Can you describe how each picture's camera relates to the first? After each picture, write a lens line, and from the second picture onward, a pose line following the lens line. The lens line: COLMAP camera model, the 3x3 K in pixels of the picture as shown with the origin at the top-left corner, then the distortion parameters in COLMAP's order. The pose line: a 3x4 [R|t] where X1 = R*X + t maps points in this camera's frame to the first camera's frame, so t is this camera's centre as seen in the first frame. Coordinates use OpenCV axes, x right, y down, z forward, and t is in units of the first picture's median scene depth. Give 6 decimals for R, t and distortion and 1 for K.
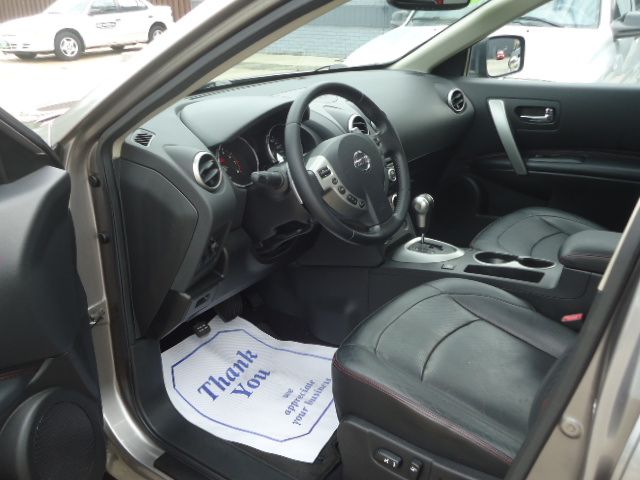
lens RADIAL K [[613.5, 0, 320.0], [0, 613.5, 239.5], [0, 0, 1]] dist [0.063694, 0.000000]
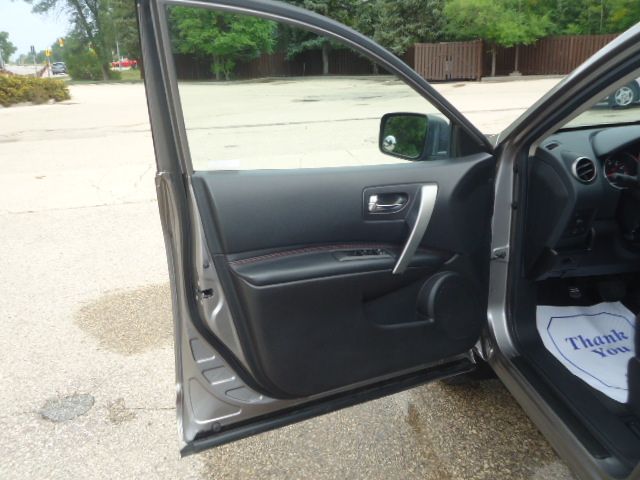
lens RADIAL K [[613.5, 0, 320.5], [0, 613.5, 239.6], [0, 0, 1]] dist [0.063694, 0.000000]
pose [[0.667739, 0.193998, -0.718672, 0.477404], [-0.247129, 0.968460, 0.031811, 0.154203], [0.702177, 0.156363, 0.694621, -0.448413]]
